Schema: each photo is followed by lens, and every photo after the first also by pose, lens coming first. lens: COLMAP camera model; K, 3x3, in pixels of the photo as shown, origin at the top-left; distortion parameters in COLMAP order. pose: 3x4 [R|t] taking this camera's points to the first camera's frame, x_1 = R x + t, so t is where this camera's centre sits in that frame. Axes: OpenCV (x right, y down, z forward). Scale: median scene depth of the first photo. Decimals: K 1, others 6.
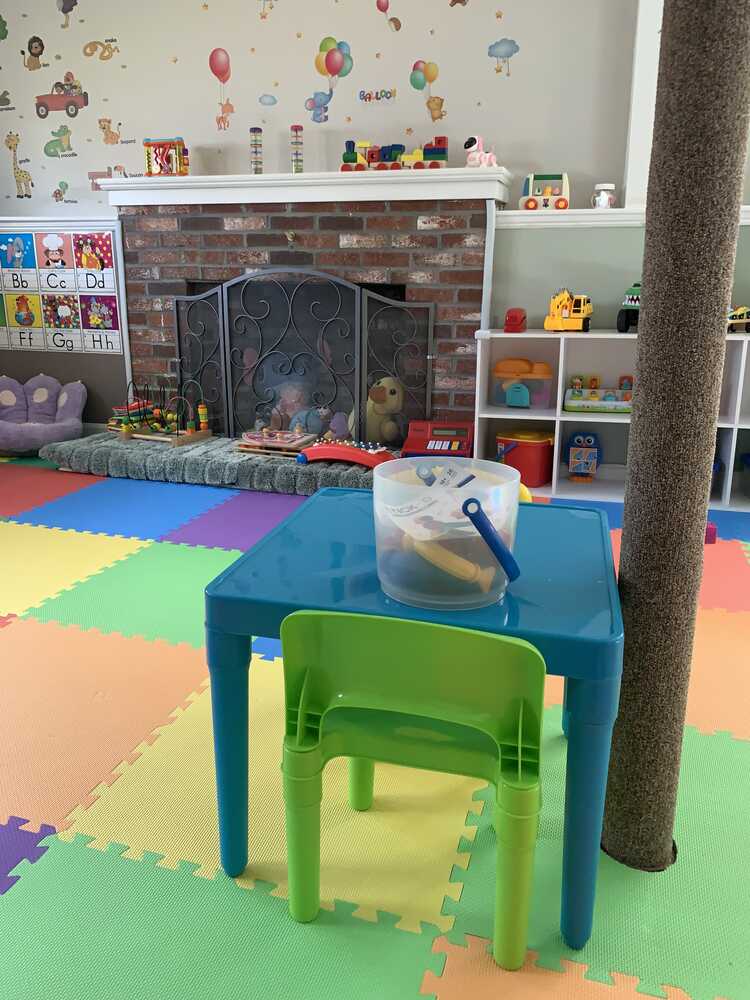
lens RADIAL K [[764.5, 0, 380.0], [0, 764.5, 491.1], [0, 0, 1]] dist [-0.002391, 0.005722]
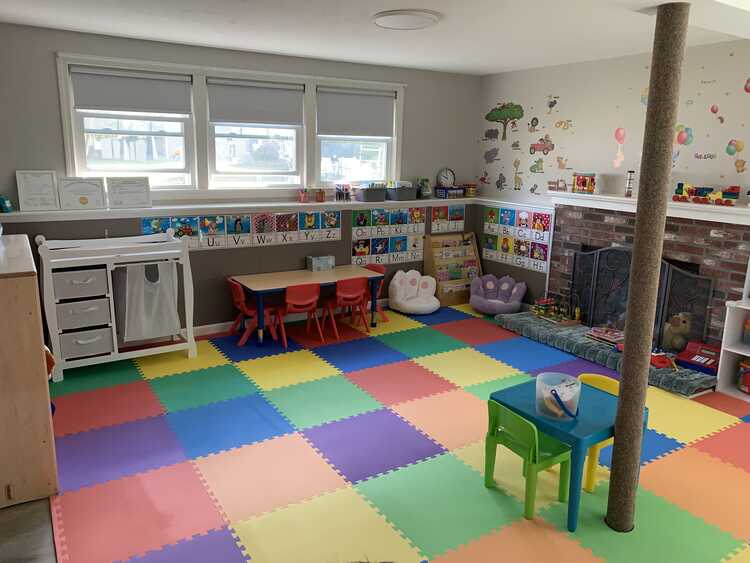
lens RADIAL K [[573.4, 0, 356.1], [0, 573.4, 286.5], [0, 0, 1]] dist [-0.002391, 0.005722]
pose [[0.736730, 0.157466, -0.657597, 0.291561], [-0.188122, 0.981844, 0.024348, -0.093457], [0.649491, 0.105771, 0.752977, -0.445746]]
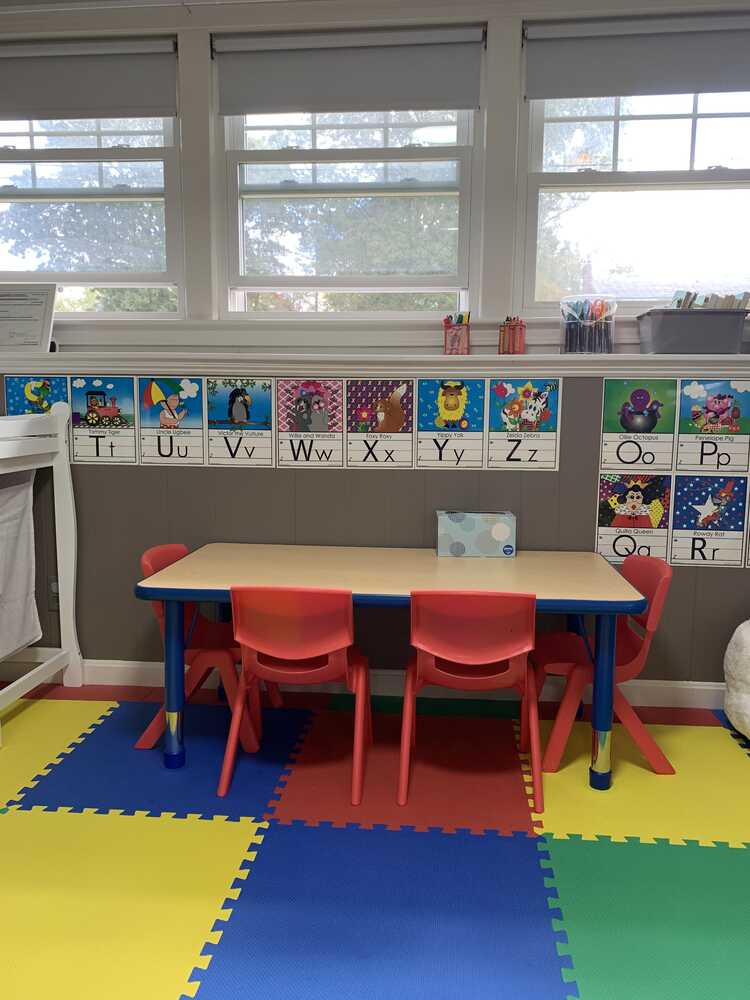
lens RADIAL K [[764.5, 0, 373.4], [0, 764.5, 499.4], [0, 0, 1]] dist [-0.002391, 0.005722]
pose [[0.182138, 0.117911, -0.976178, -0.159577], [-0.265128, 0.961902, 0.066718, -0.149463], [0.946854, 0.246660, 0.206461, 0.396747]]
